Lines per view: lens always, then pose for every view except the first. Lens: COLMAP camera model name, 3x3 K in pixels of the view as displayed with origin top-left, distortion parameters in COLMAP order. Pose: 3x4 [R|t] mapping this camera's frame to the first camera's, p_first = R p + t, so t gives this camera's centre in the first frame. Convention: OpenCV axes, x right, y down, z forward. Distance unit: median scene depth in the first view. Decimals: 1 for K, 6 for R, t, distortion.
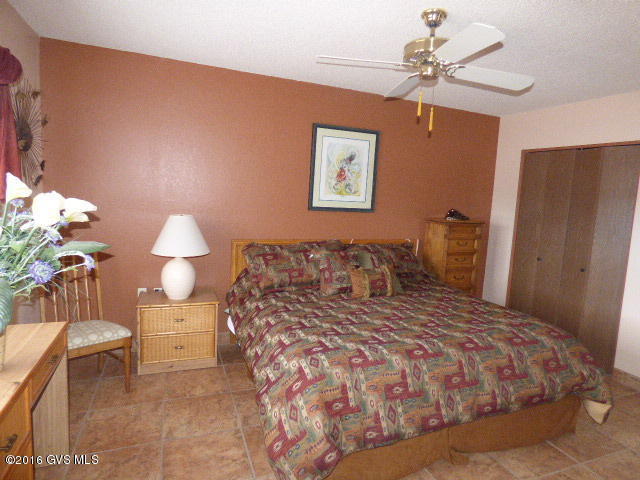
lens RADIAL K [[392.0, 0, 317.9], [0, 392.0, 237.4], [0, 0, 1]] dist [-0.003259, 0.005184]
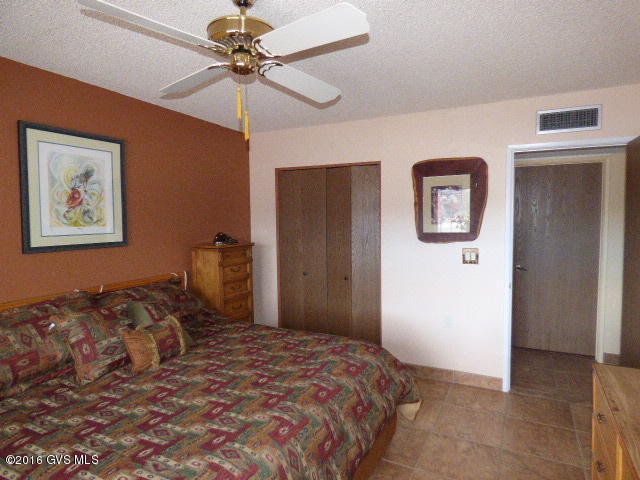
lens RADIAL K [[392.0, 0, 317.9], [0, 392.0, 237.4], [0, 0, 1]] dist [-0.003259, 0.005184]
pose [[0.749494, -0.094152, 0.655282, -0.096364], [0.125363, 0.992111, -0.000839, -0.040906], [-0.650033, 0.082777, 0.755384, 0.230102]]
